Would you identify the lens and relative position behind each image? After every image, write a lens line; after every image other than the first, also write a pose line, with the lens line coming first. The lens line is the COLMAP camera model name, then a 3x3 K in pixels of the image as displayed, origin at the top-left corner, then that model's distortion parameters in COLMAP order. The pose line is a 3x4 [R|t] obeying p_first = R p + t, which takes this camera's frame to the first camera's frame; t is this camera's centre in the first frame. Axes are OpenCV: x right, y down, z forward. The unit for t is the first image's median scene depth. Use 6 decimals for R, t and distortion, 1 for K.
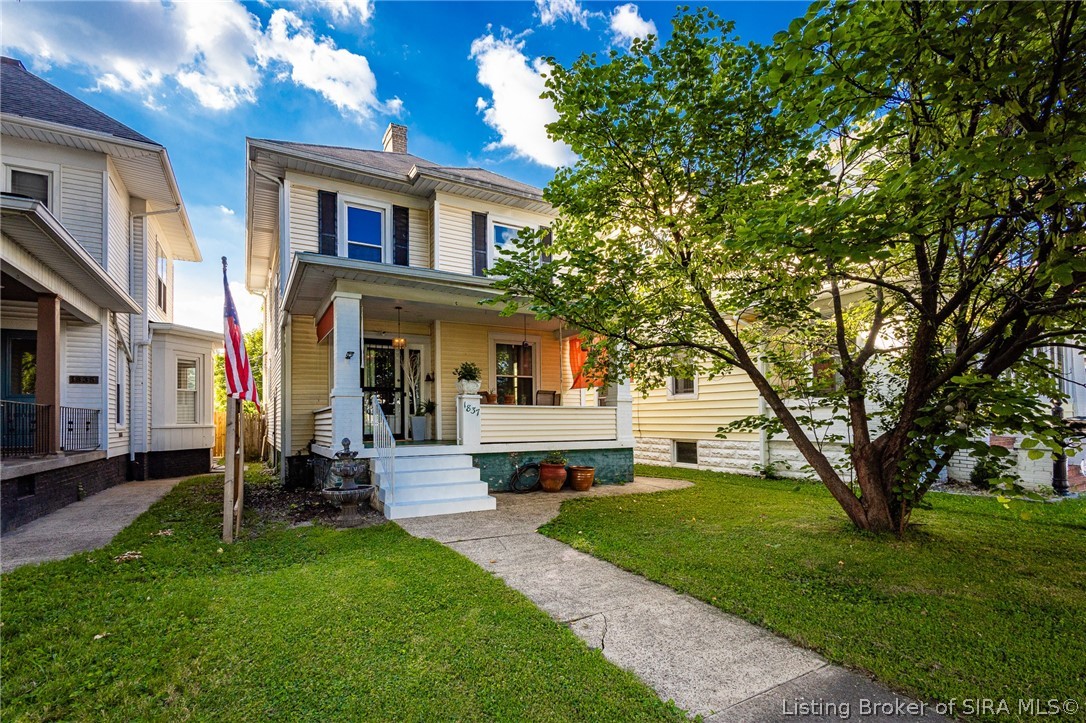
lens RADIAL K [[459.5, 0, 570.7], [0, 459.5, 405.0], [0, 0, 1]] dist [-0.000480, -0.000049]
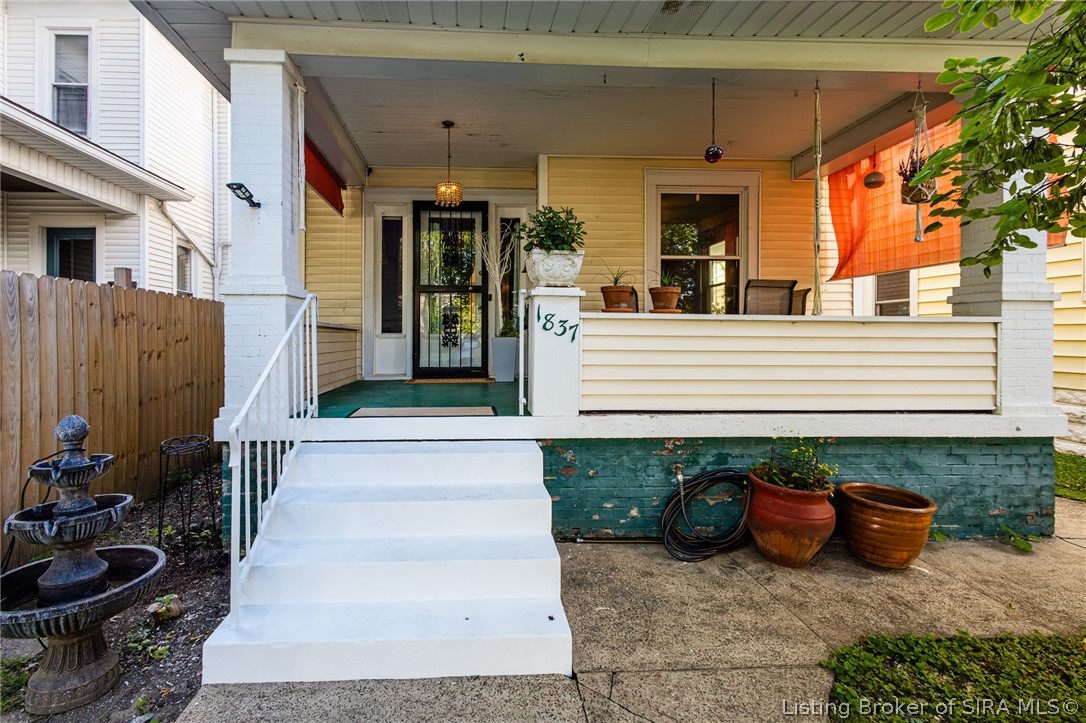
lens RADIAL K [[492.5, 0, 518.2], [0, 492.5, 343.7], [0, 0, 1]] dist [0.005519, 0.000617]
pose [[0.866639, 0.021565, -0.498470, -0.033989], [0.003491, 0.998779, 0.049280, 0.004552], [0.498924, -0.044448, 0.865505, 0.596650]]
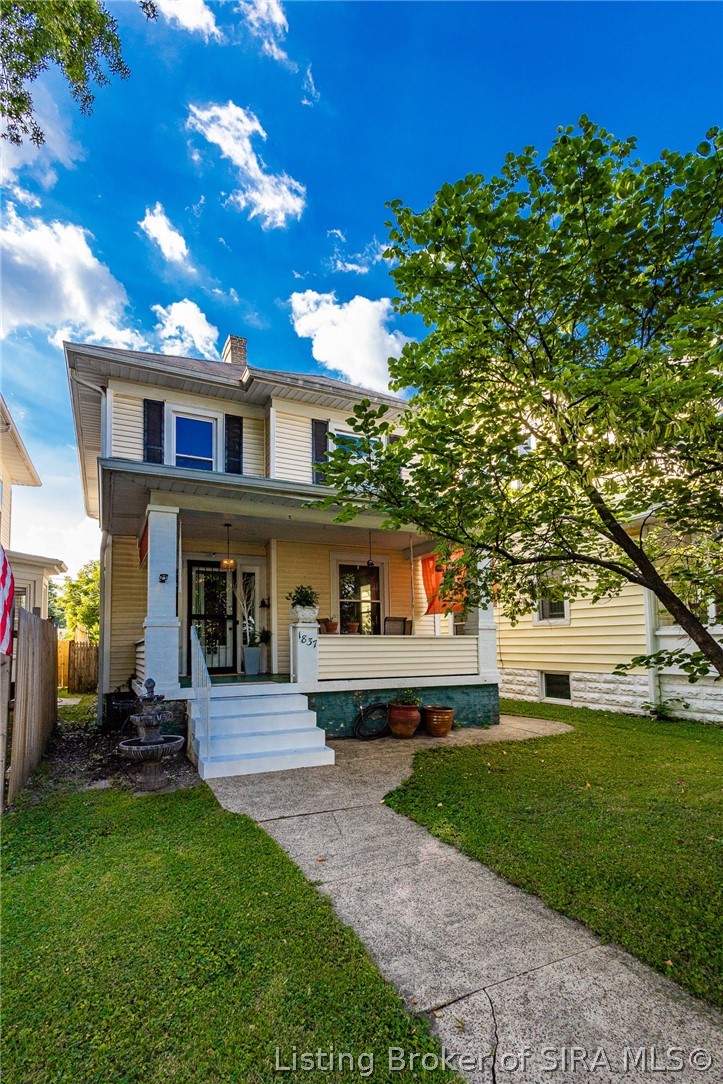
lens RADIAL K [[472.6, 0, 383.5], [0, 472.6, 613.5], [0, 0, 1]] dist [0.001052, 0.000260]
pose [[0.996677, -0.008514, -0.081006, -0.004452], [0.005725, 0.999385, -0.034594, -0.009083], [0.081250, 0.034015, 0.996113, 0.132812]]
